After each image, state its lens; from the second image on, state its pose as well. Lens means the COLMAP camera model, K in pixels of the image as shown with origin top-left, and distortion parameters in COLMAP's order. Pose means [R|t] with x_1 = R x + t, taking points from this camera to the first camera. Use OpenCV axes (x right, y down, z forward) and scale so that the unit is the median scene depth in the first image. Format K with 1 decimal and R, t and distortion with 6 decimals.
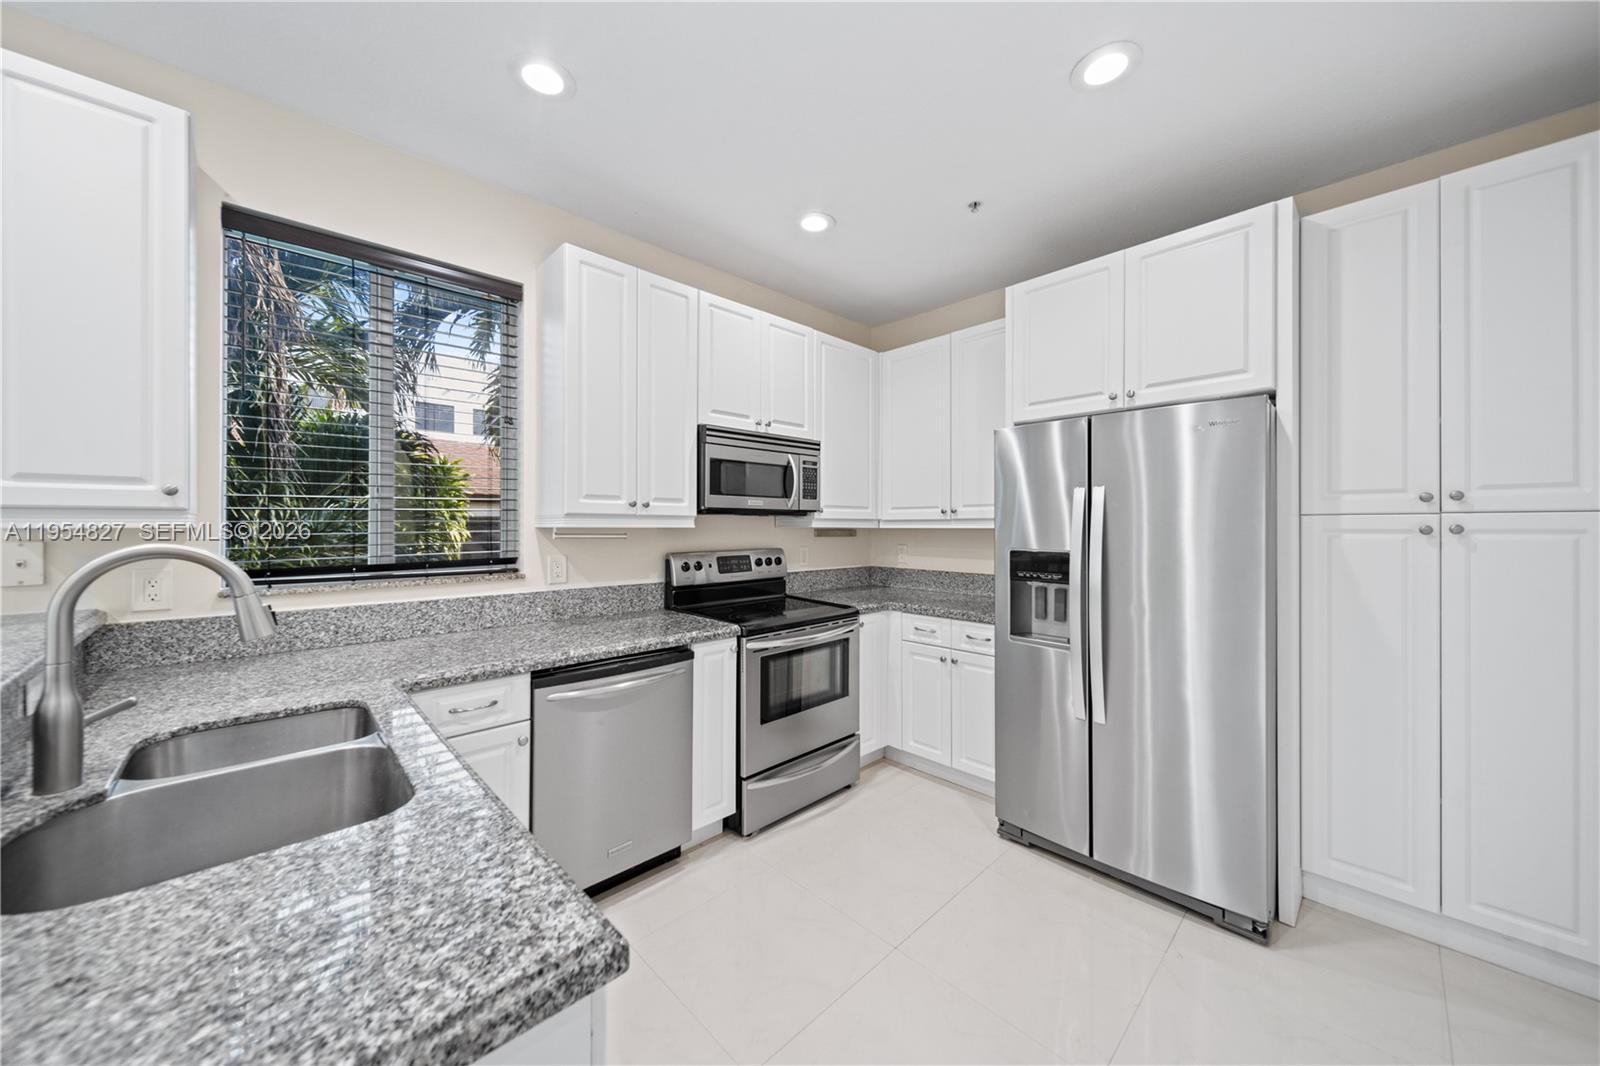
lens RADIAL K [[572.1, 0, 800.0], [0, 572.1, 533.0], [0, 0, 1]] dist [0.000182, 0.000020]
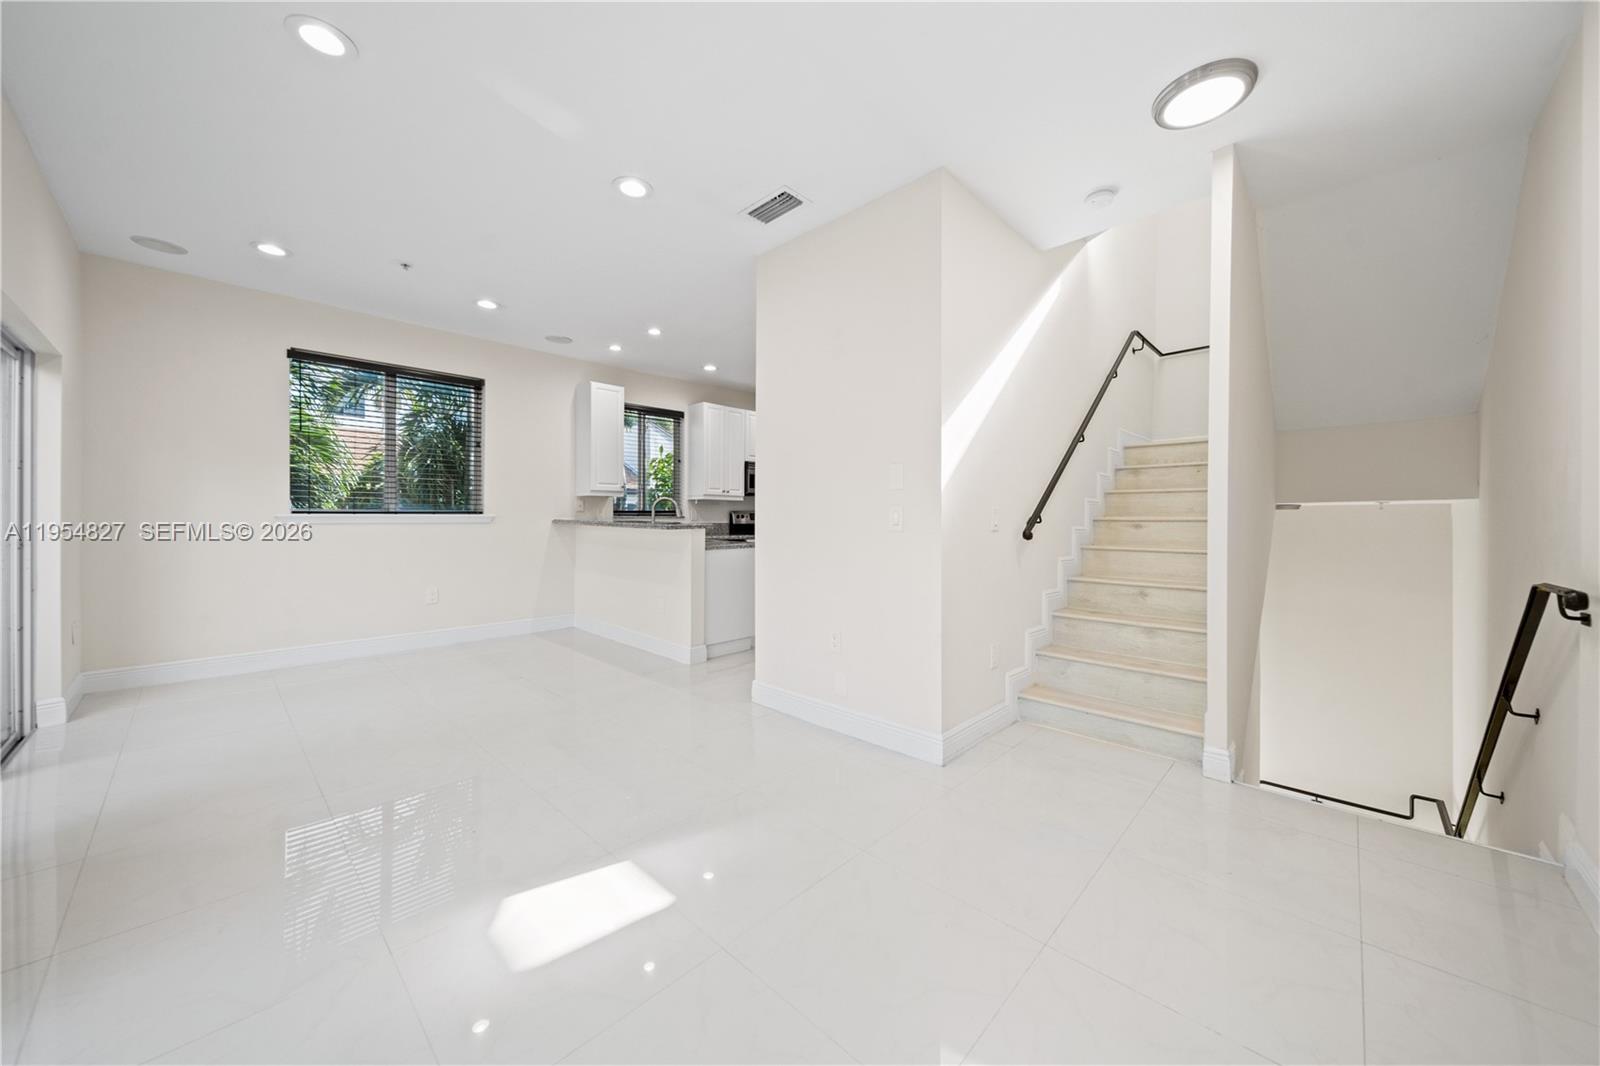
lens RADIAL K [[572.1, 0, 800.0], [0, 572.1, 533.0], [0, 0, 1]] dist [0.000182, 0.000020]
pose [[0.998723, -0.004069, 0.050355, -0.059209], [0.003597, 0.999949, 0.009460, 0.119012], [-0.050391, -0.009267, 0.998687, -1.686262]]
